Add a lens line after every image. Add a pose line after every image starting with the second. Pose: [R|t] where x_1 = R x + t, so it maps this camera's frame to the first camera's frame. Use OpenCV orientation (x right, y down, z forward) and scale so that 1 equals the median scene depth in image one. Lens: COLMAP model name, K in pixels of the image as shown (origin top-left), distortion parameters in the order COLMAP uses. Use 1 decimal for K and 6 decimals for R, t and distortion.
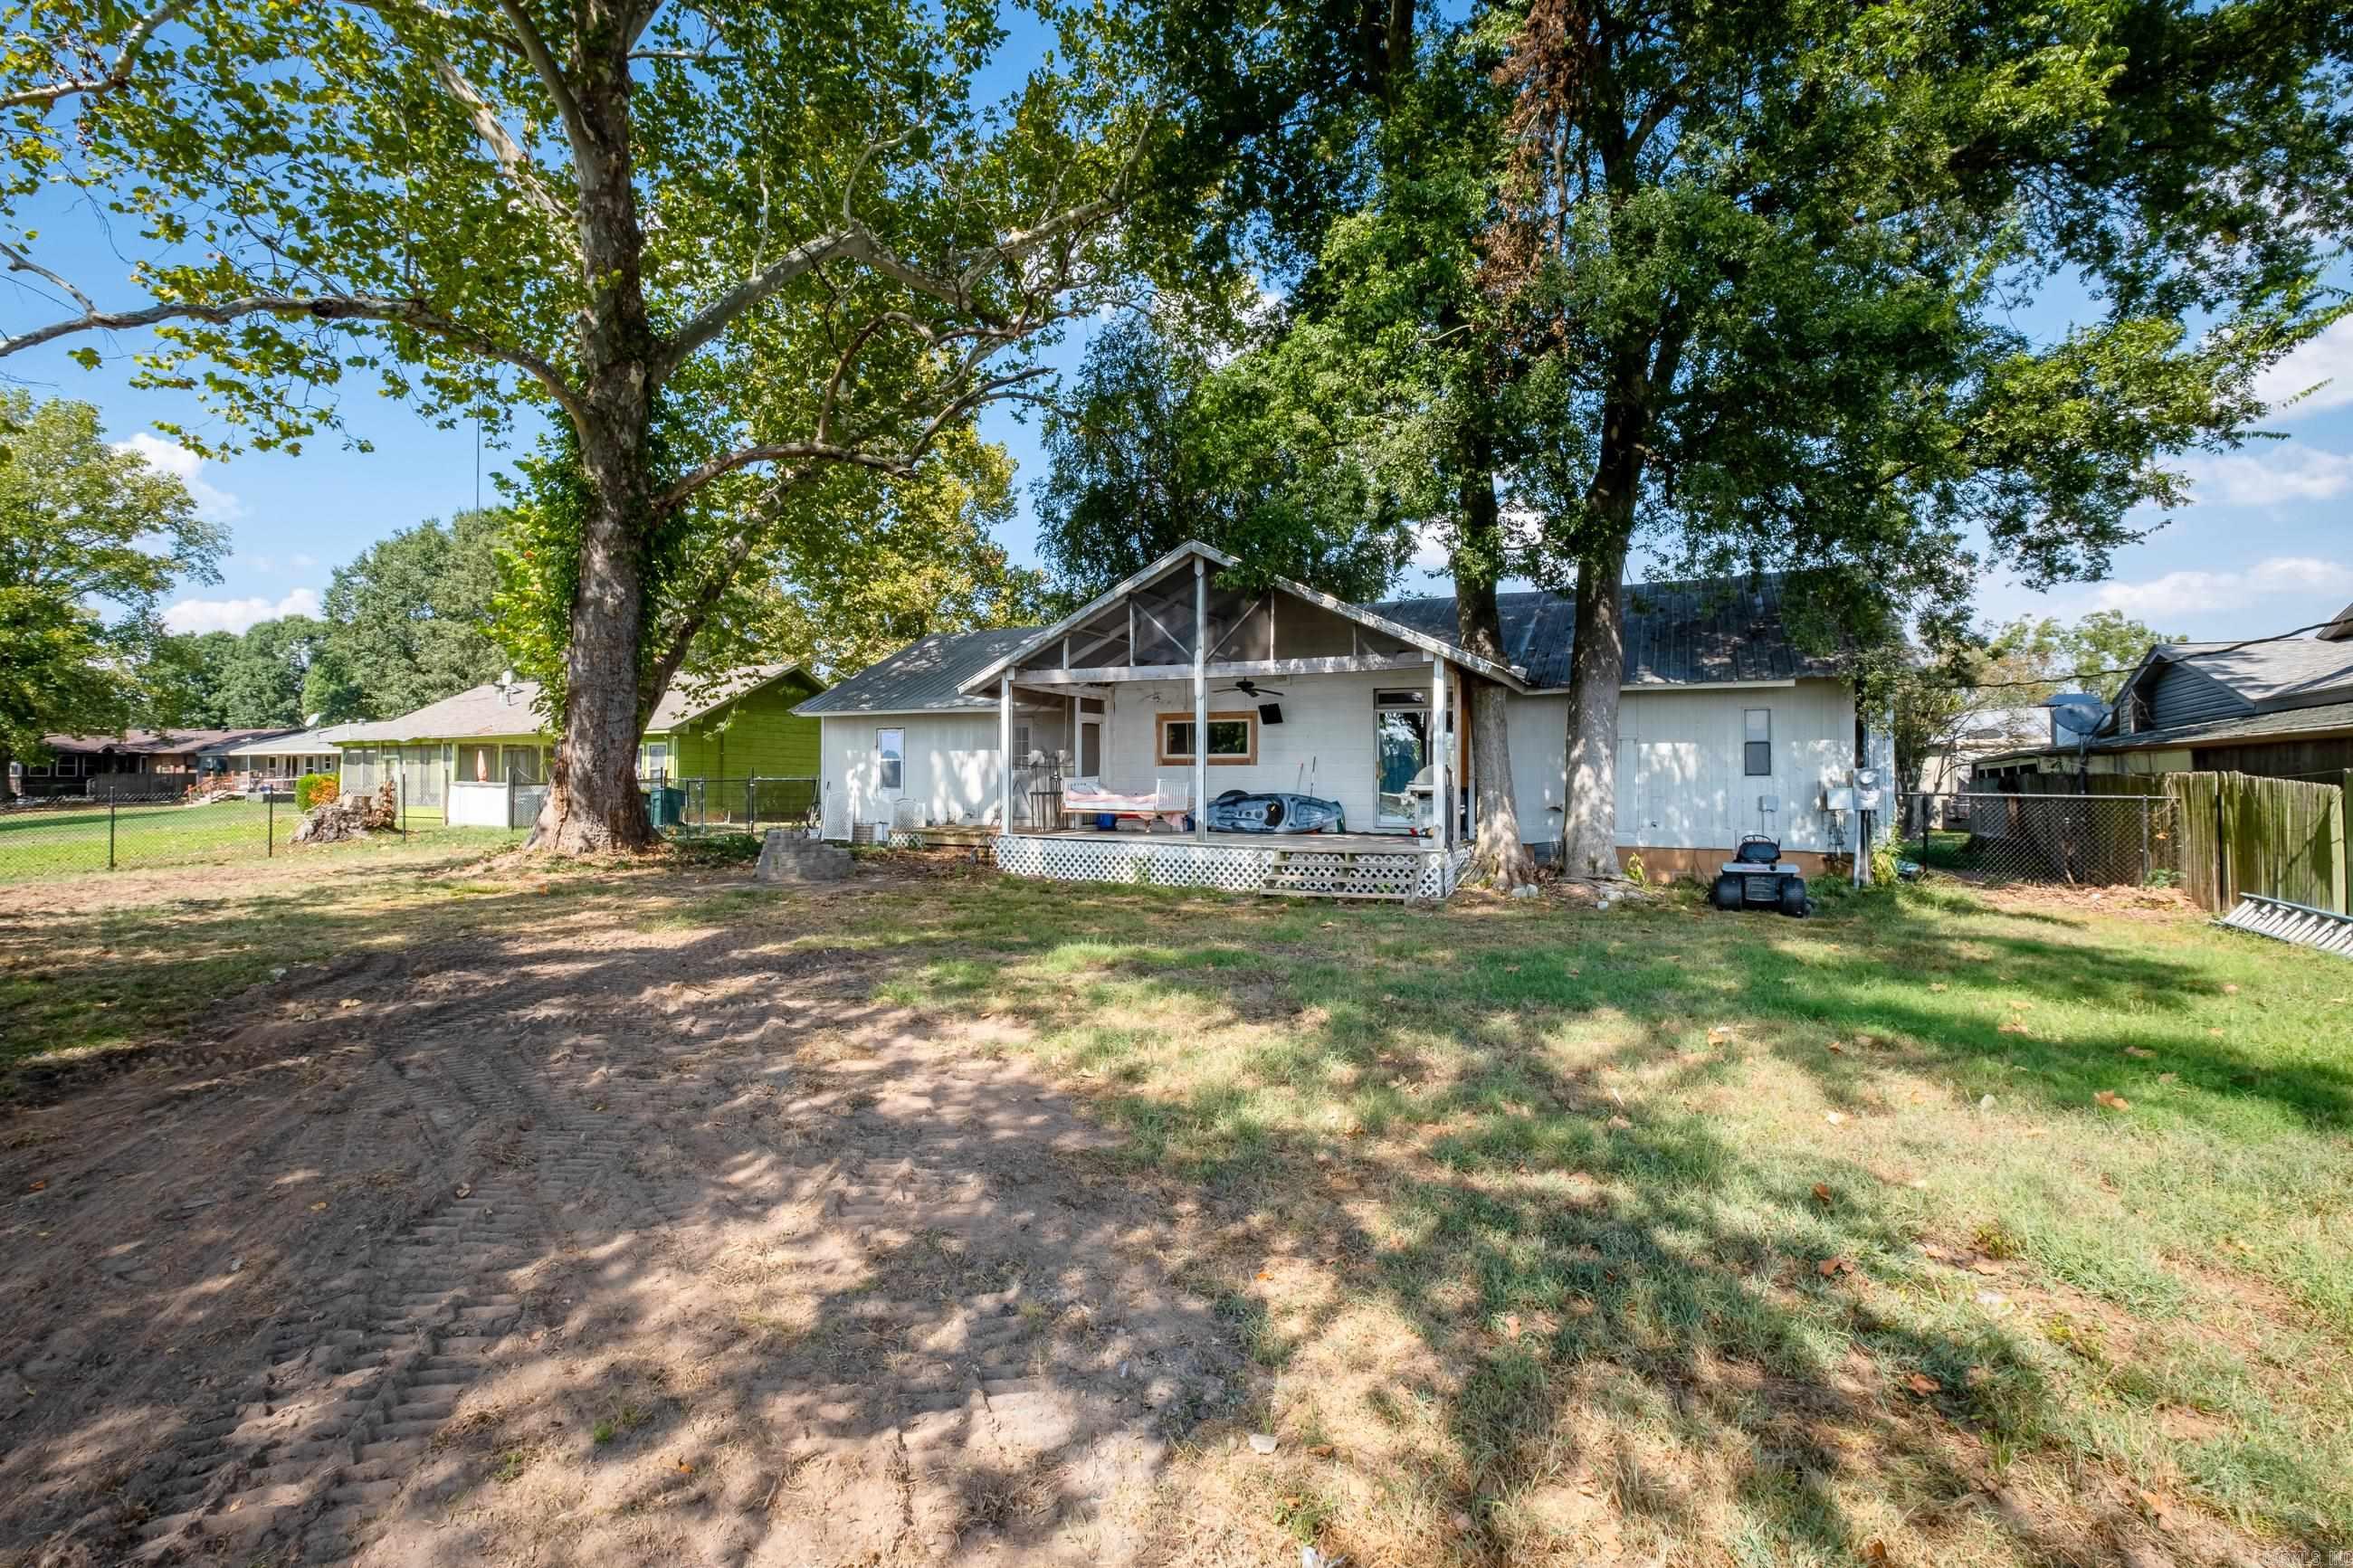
lens RADIAL K [[1003.2, 0, 1176.5], [0, 1003.2, 784.0], [0, 0, 1]] dist [-0.001668, -0.000104]
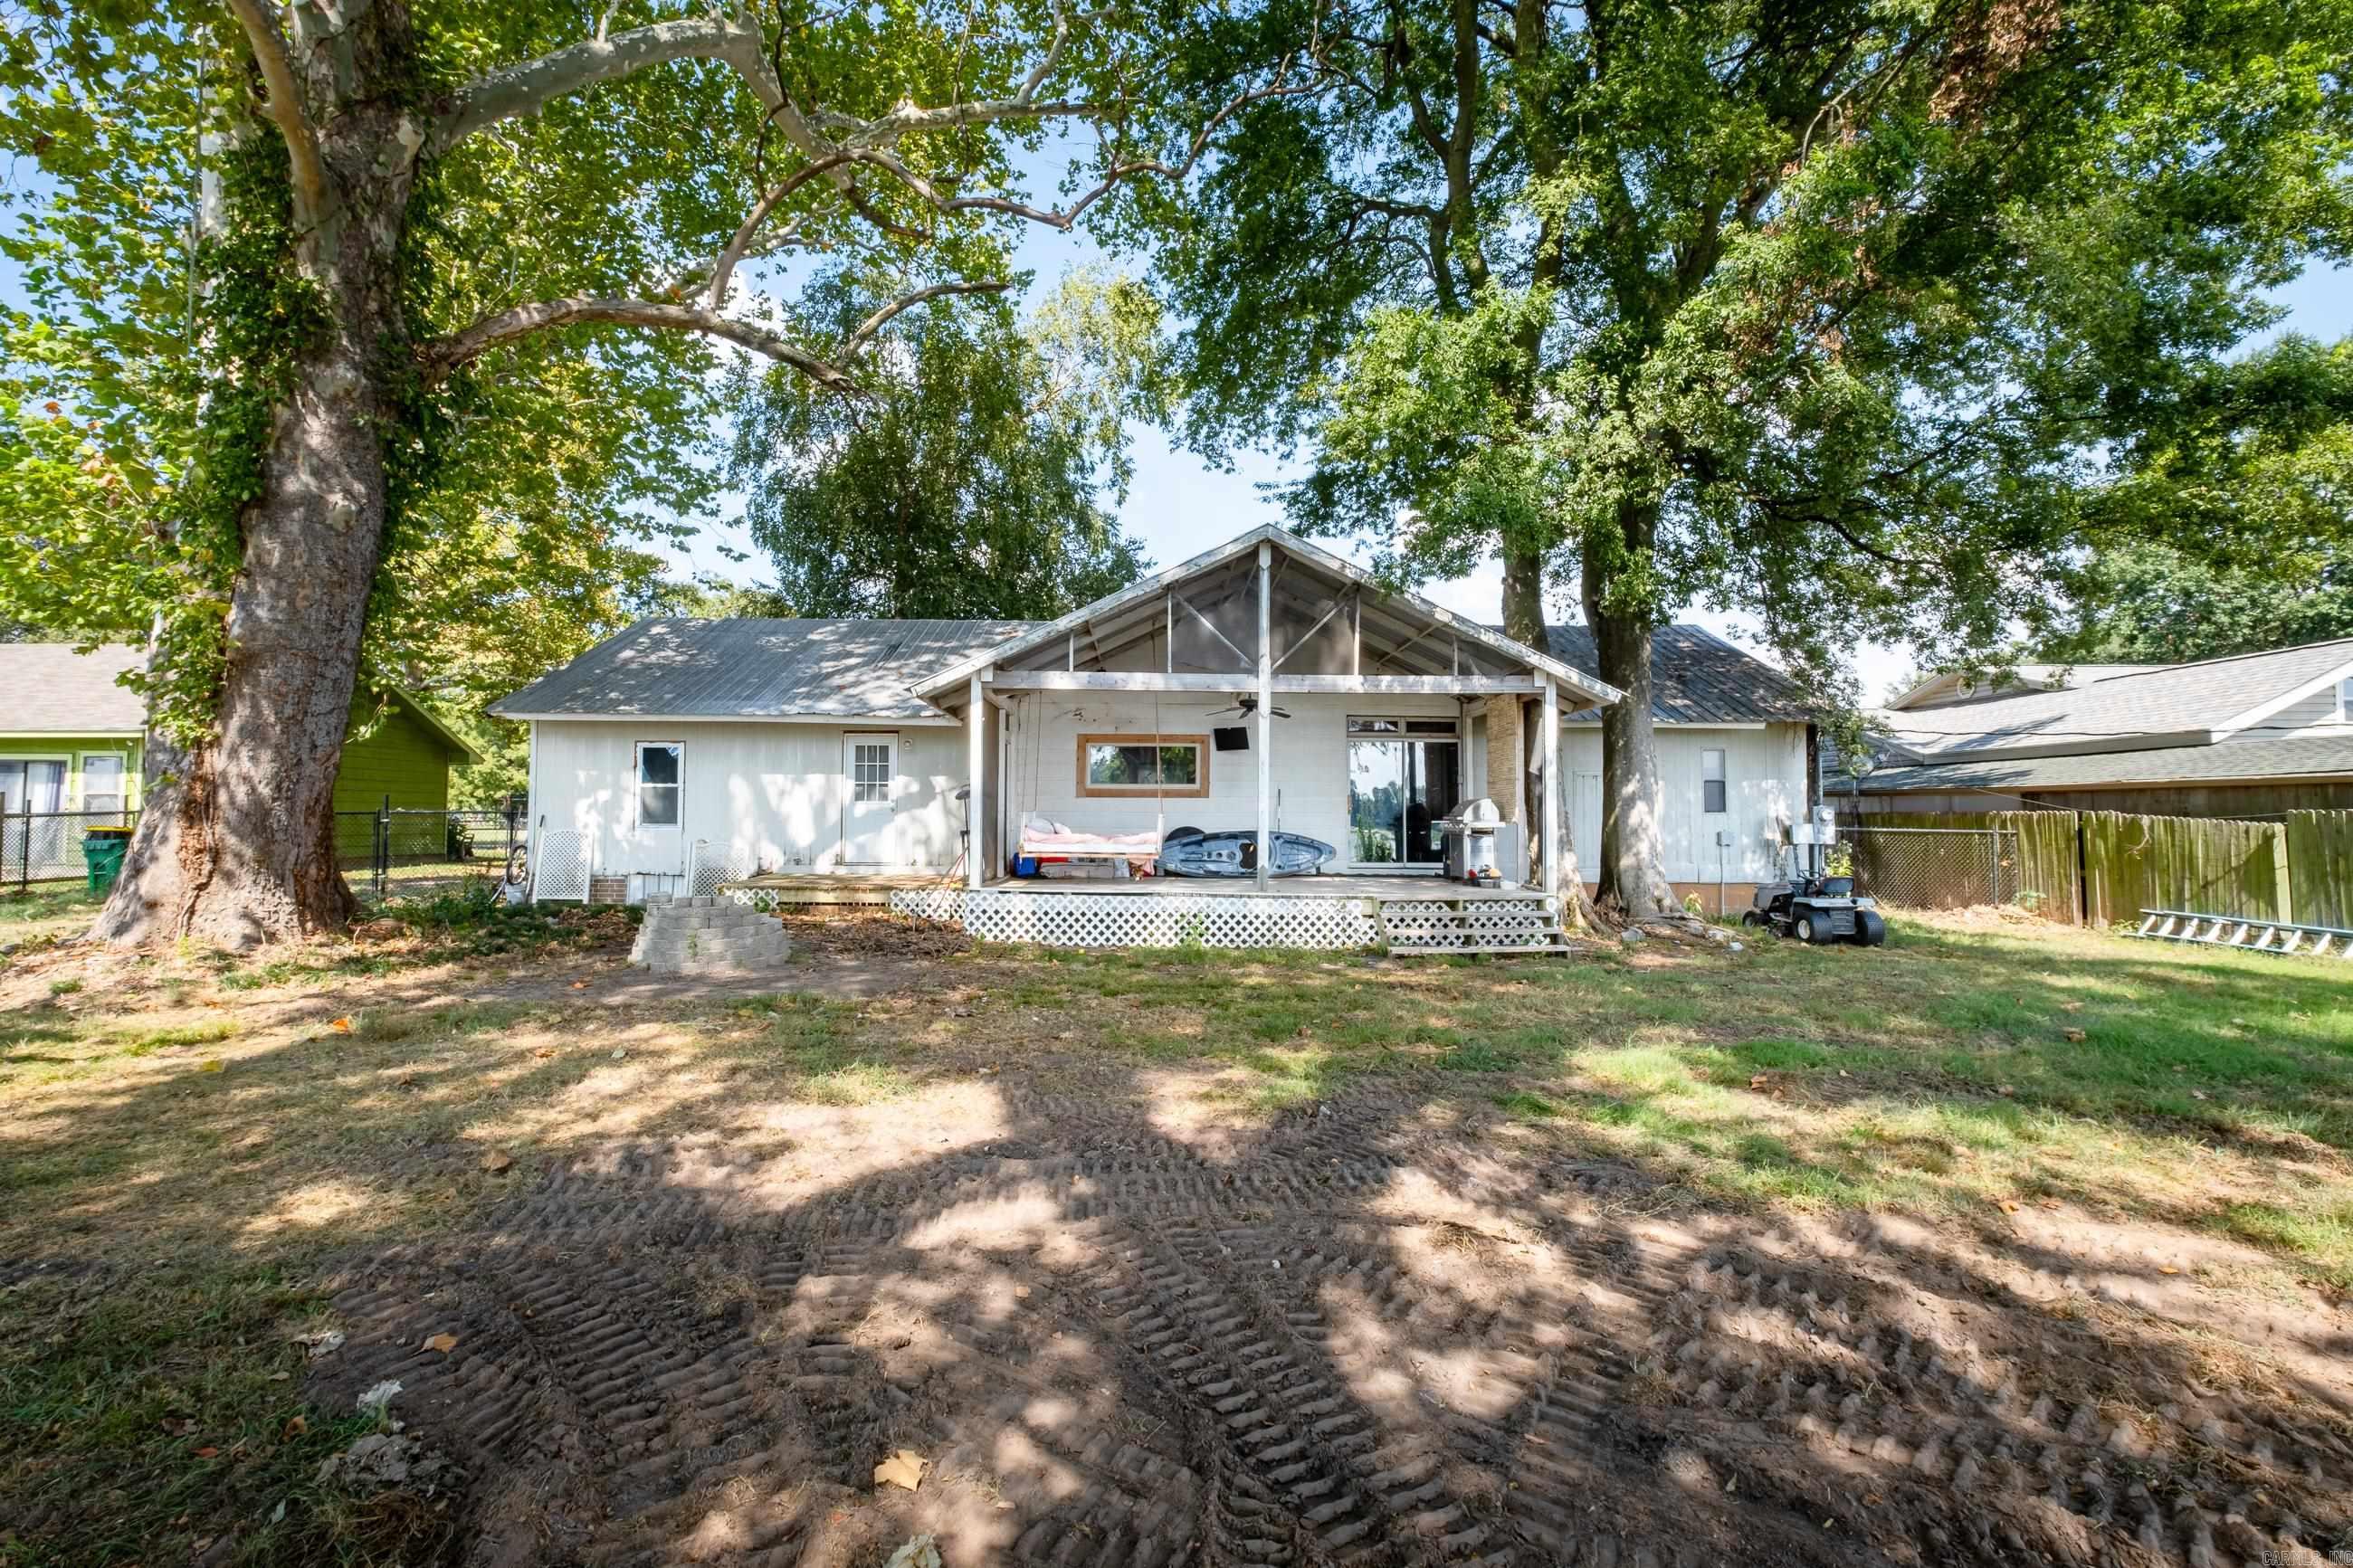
lens RADIAL K [[1022.6, 0, 1176.5], [0, 1022.6, 784.0], [0, 0, 1]] dist [0.000225, 0.000002]
pose [[0.899849, 0.014820, 0.435951, -0.383966], [-0.001024, 0.999492, -0.031864, -0.003239], [-0.436201, 0.028227, 0.899406, 0.264745]]
